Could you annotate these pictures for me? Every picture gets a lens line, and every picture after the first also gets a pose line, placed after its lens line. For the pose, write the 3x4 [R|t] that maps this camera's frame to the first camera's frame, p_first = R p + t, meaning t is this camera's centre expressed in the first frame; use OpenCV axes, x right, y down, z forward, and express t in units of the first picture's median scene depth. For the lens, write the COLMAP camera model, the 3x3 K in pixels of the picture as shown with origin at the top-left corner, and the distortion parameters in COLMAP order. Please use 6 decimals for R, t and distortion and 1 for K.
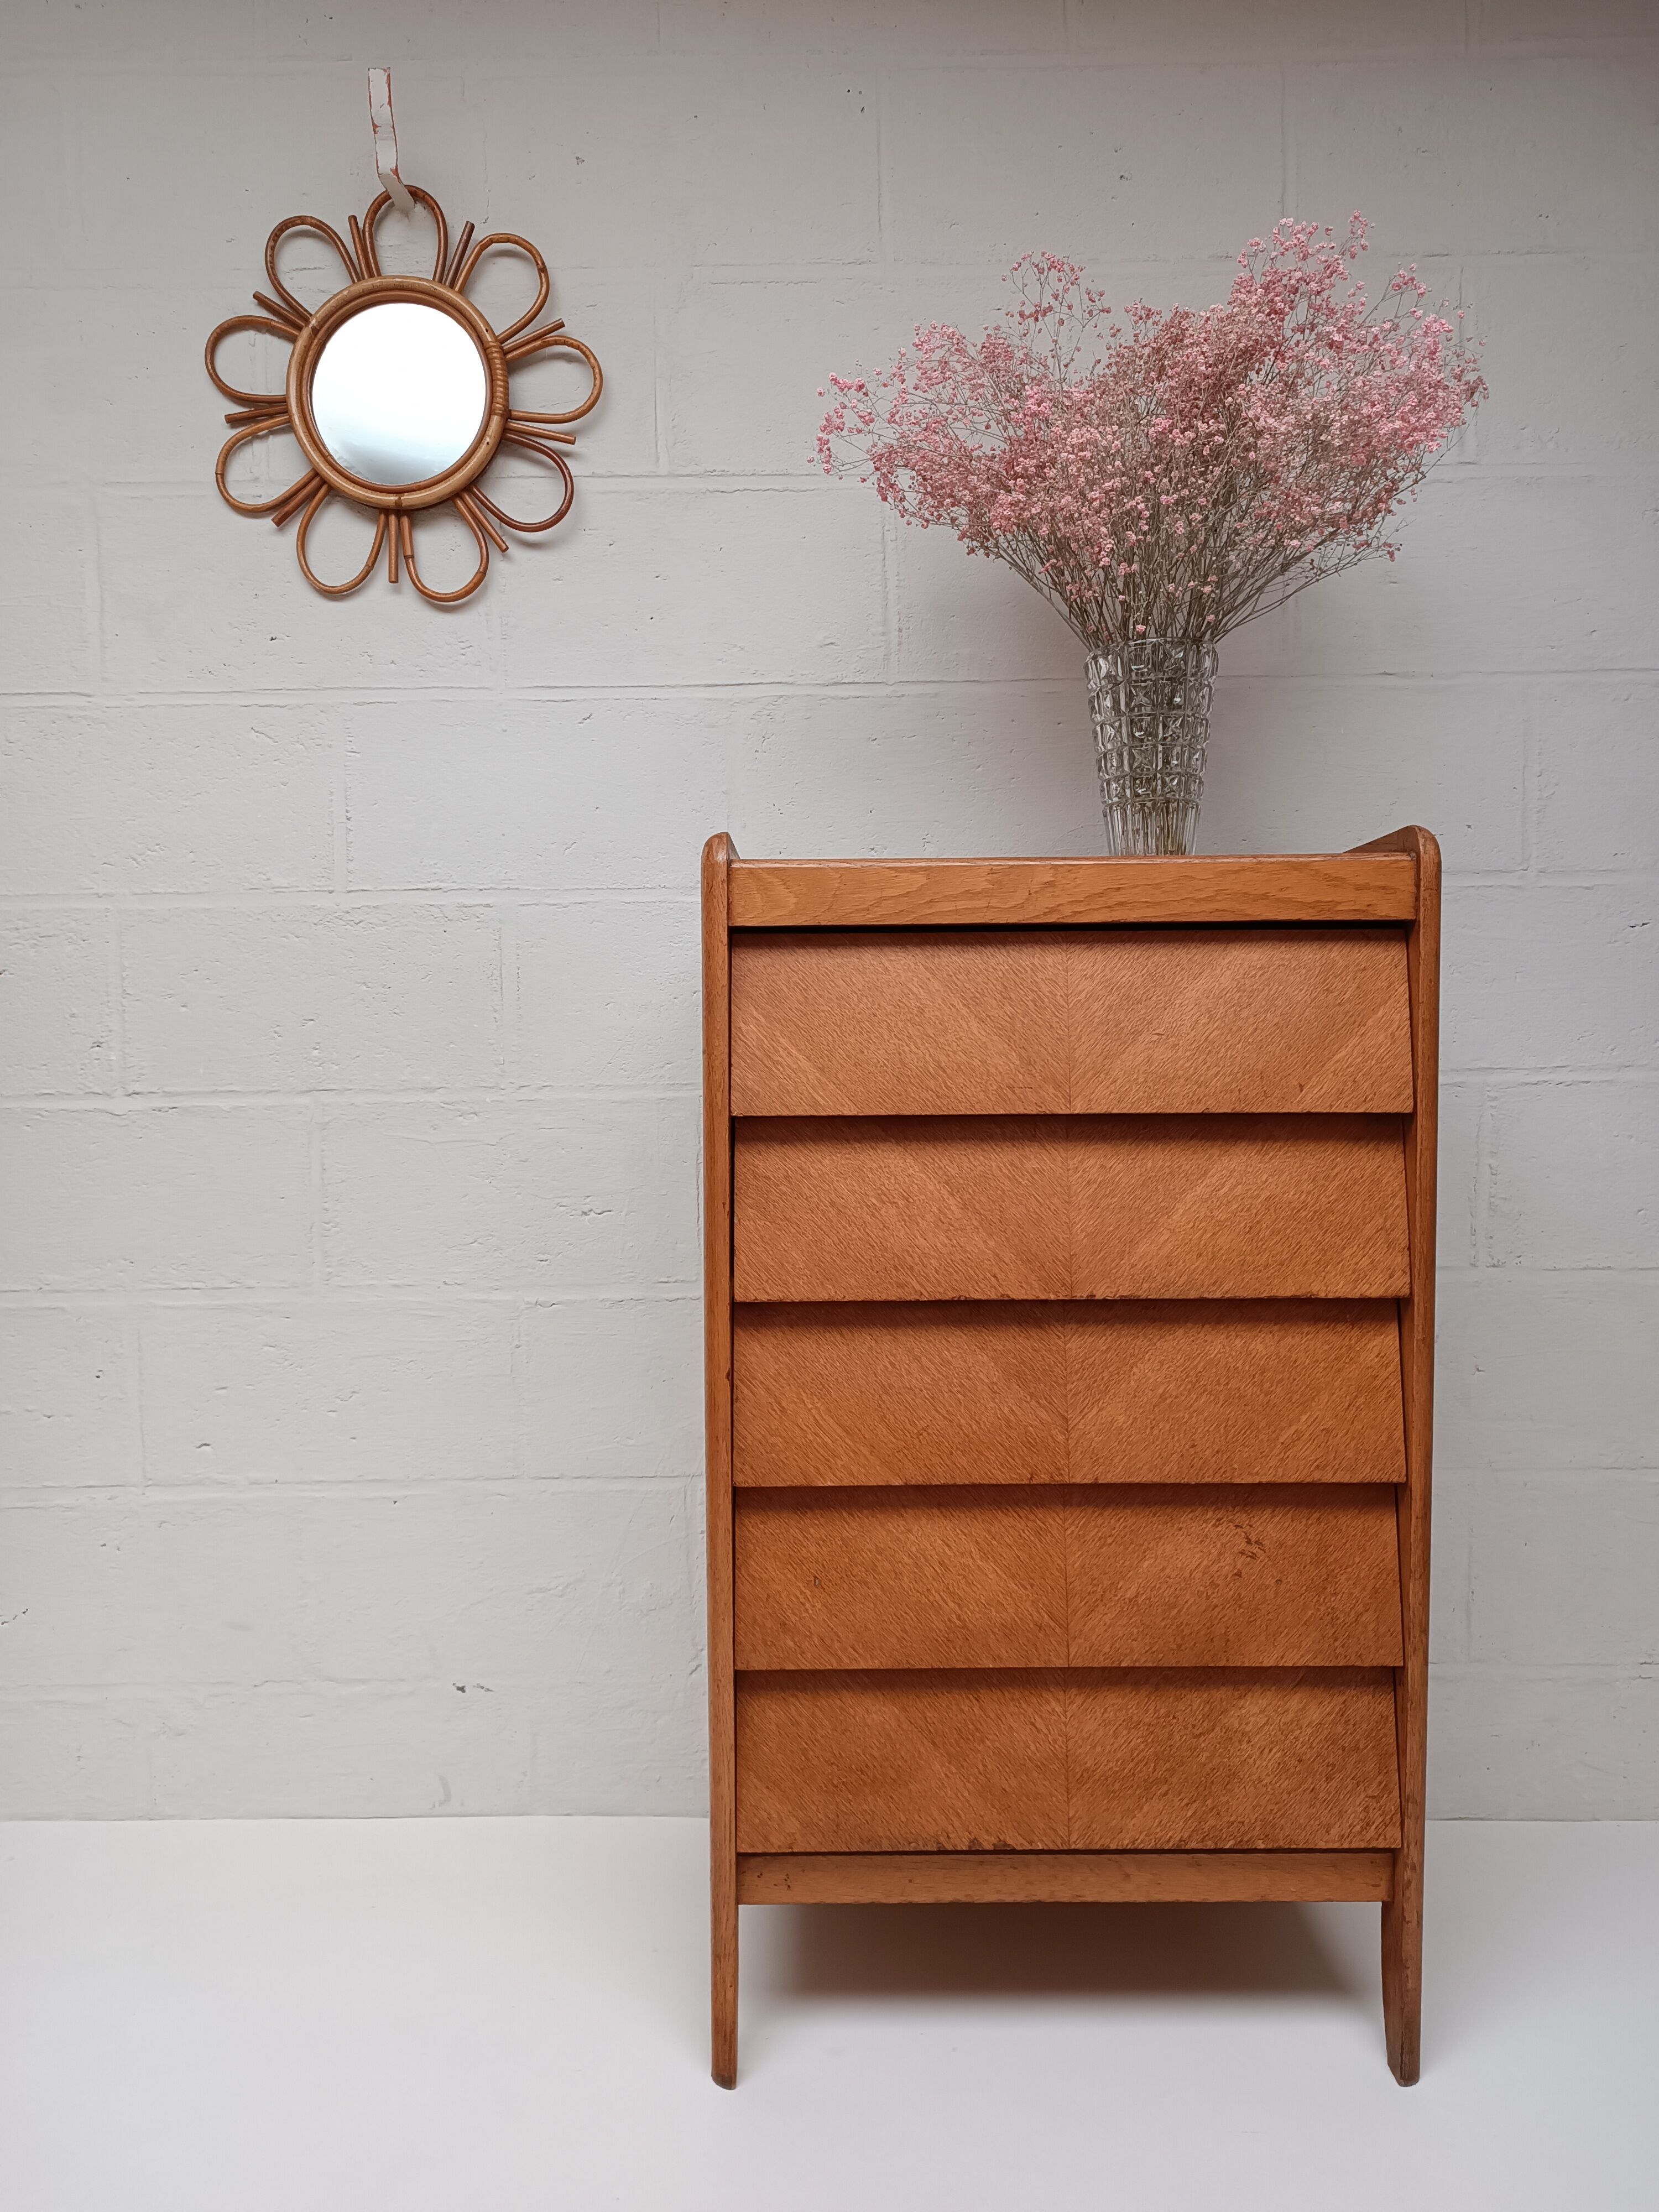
lens RADIAL K [[1585.6, 0, 824.7], [0, 1585.6, 1110.1], [0, 0, 1]] dist [0.047466, -0.071577]
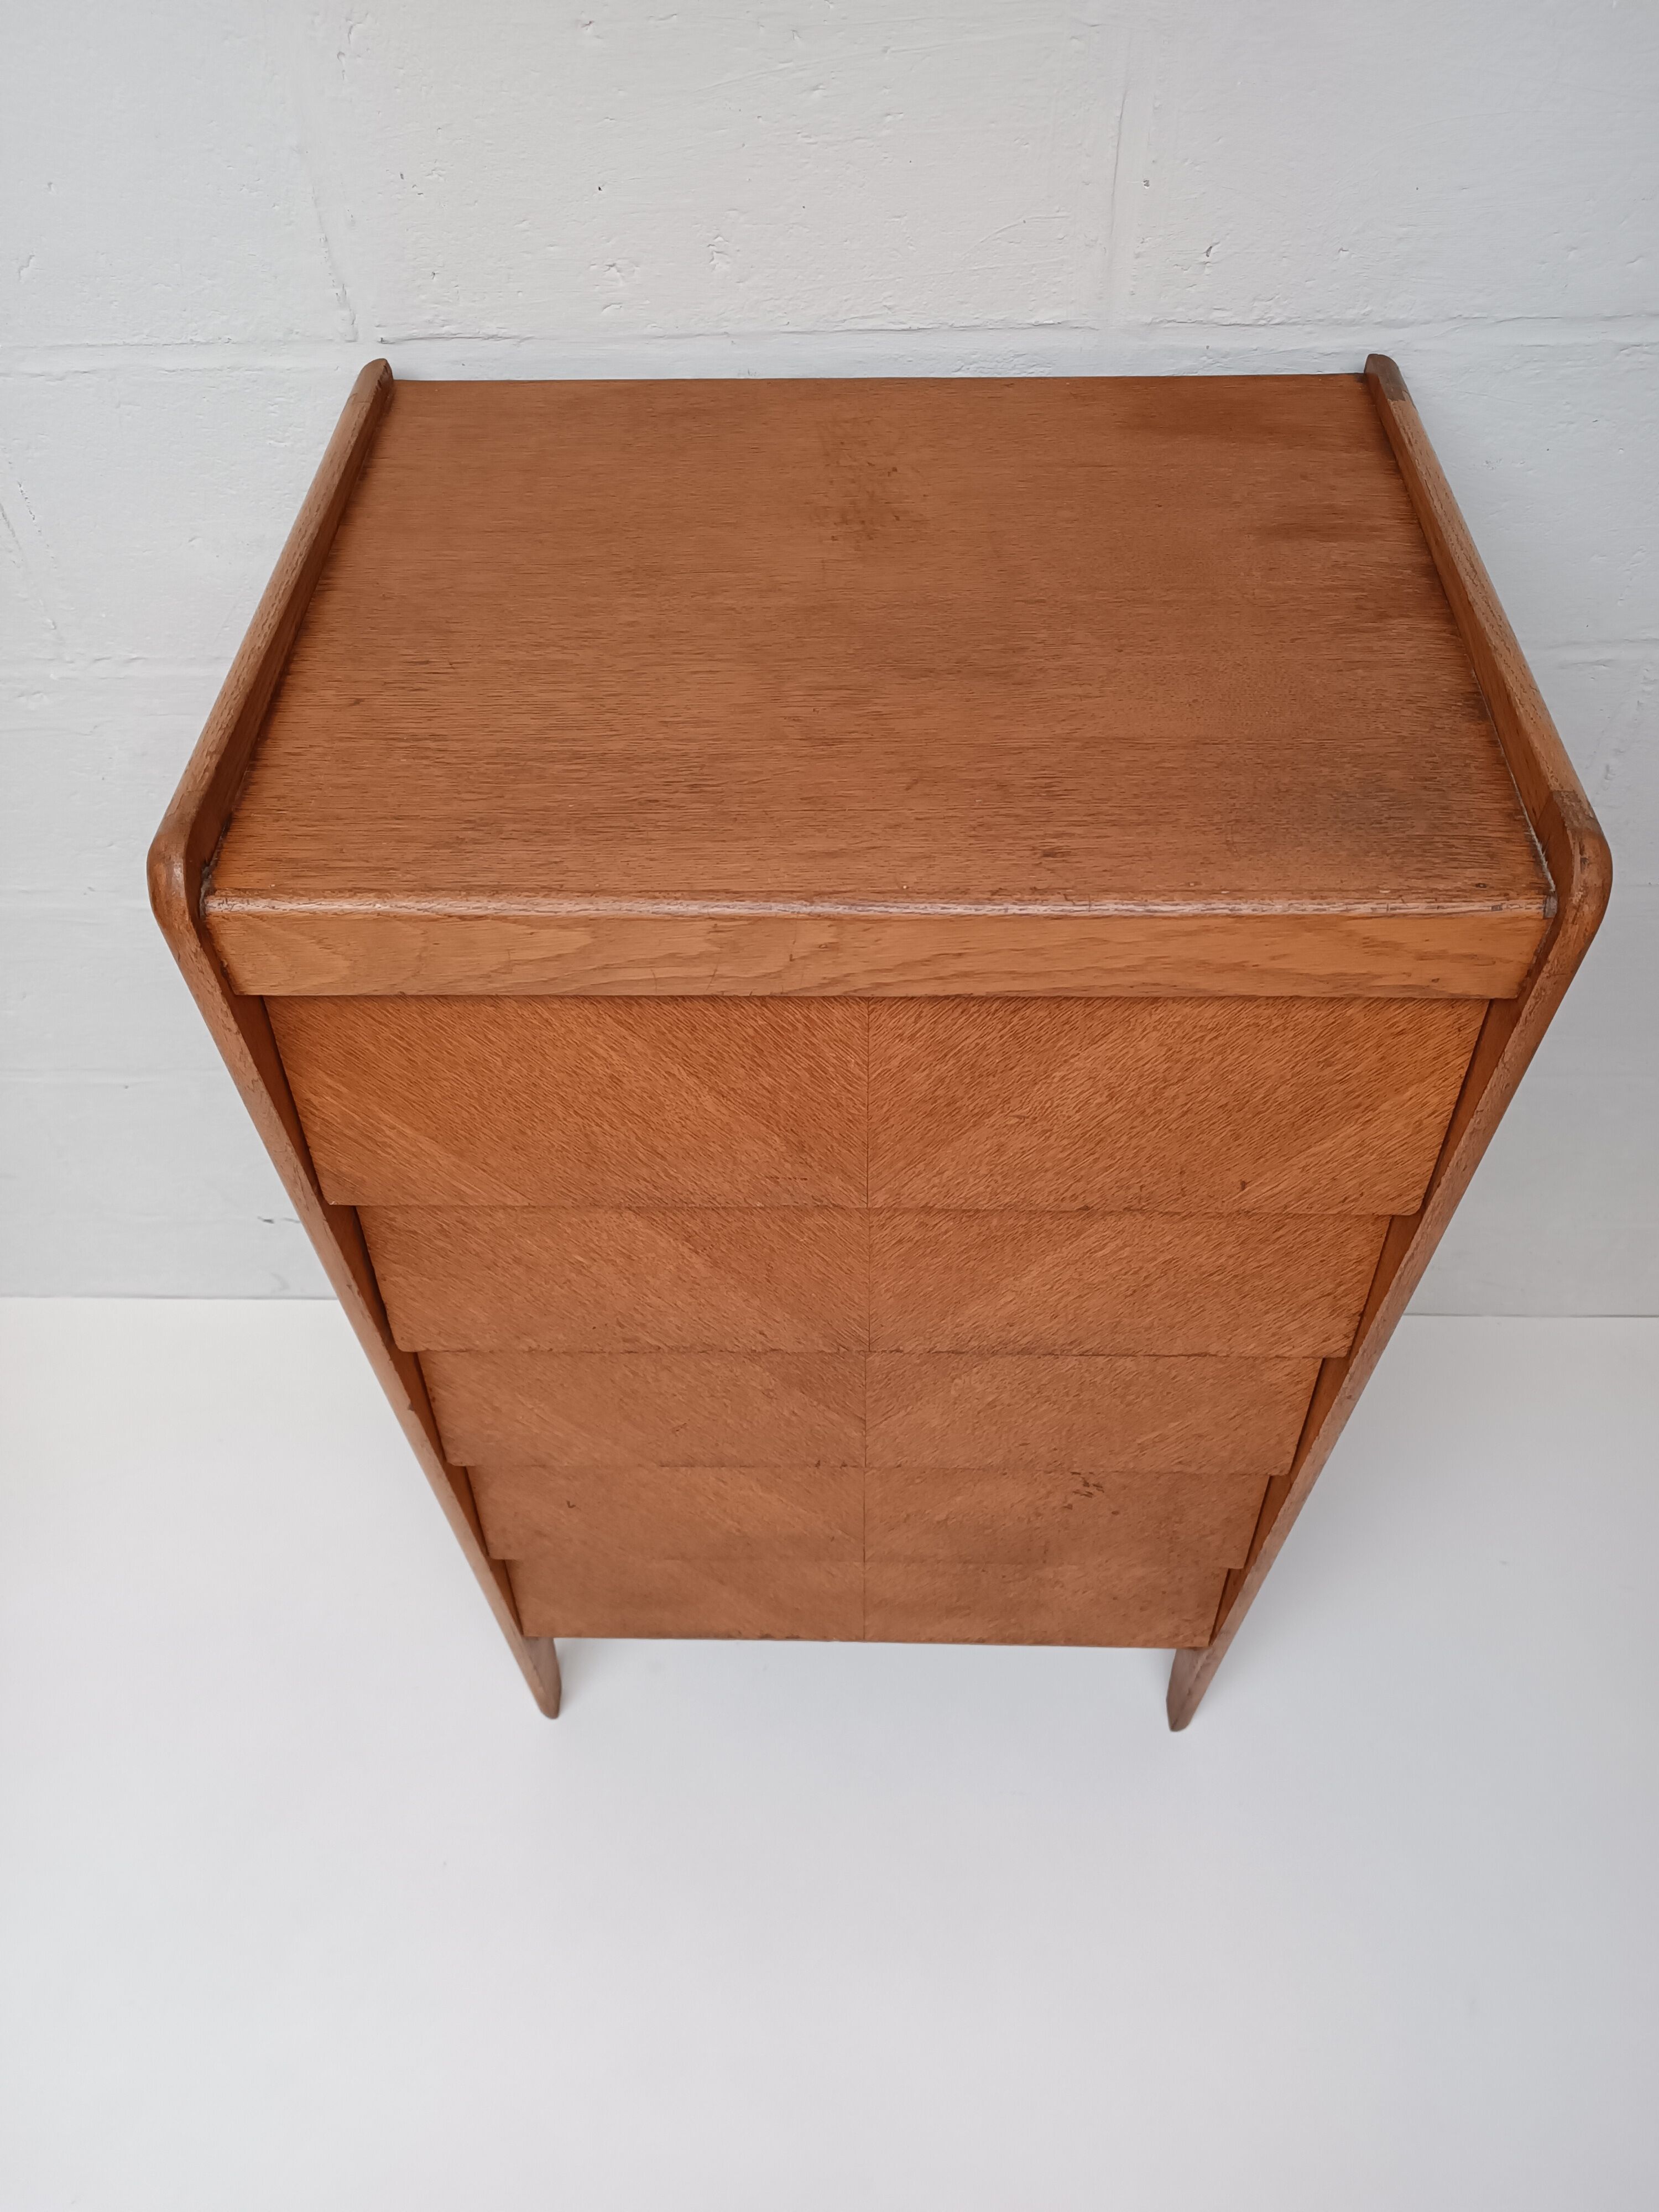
lens RADIAL K [[1585.6, 0, 824.7], [0, 1585.6, 1110.1], [0, 0, 1]] dist [0.047466, -0.071577]
pose [[0.999681, 0.010518, -0.022949, 0.148026], [0.010084, 0.666990, 0.744998, -0.477610], [0.023142, -0.744992, 0.666672, 0.593857]]
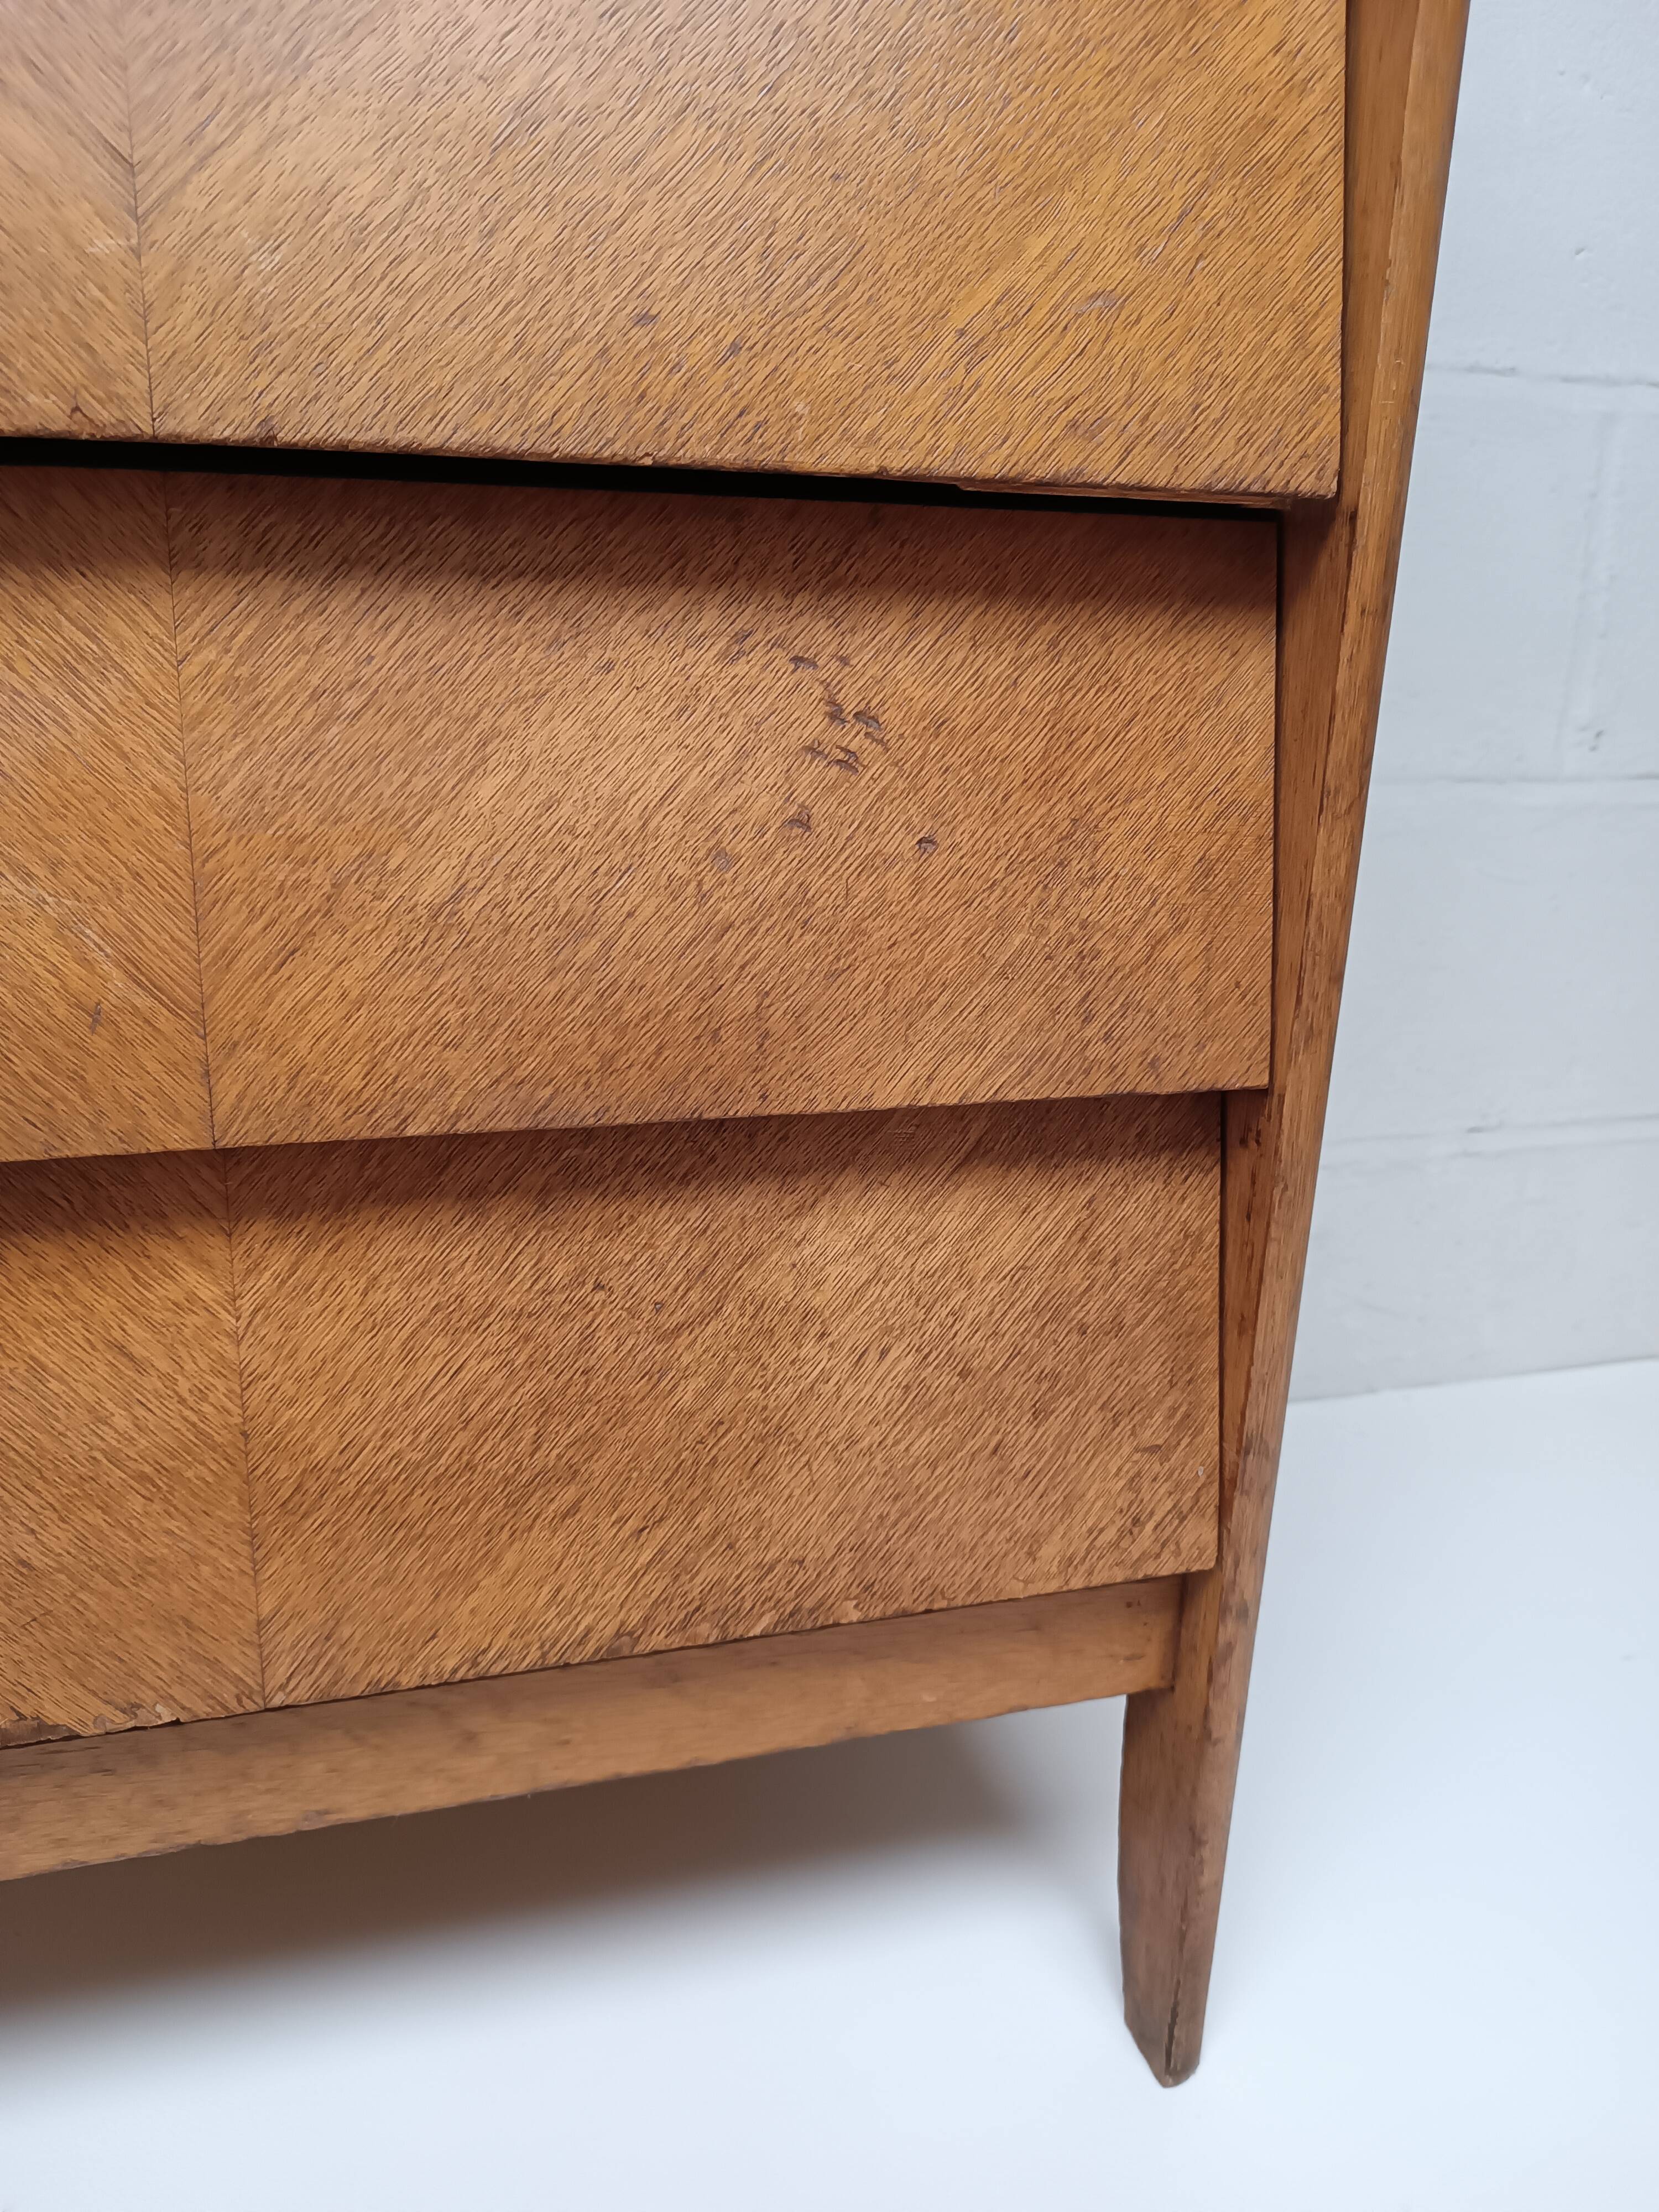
lens RADIAL K [[1605.7, 0, 824.5], [0, 1605.7, 1110.1], [0, 0, 1]] dist [0.009908, -0.019486]
pose [[0.961730, -0.050167, 0.269366, 0.179782], [-0.016851, 0.970405, 0.240893, 0.271491], [-0.273479, -0.236213, 0.932423, 0.704818]]
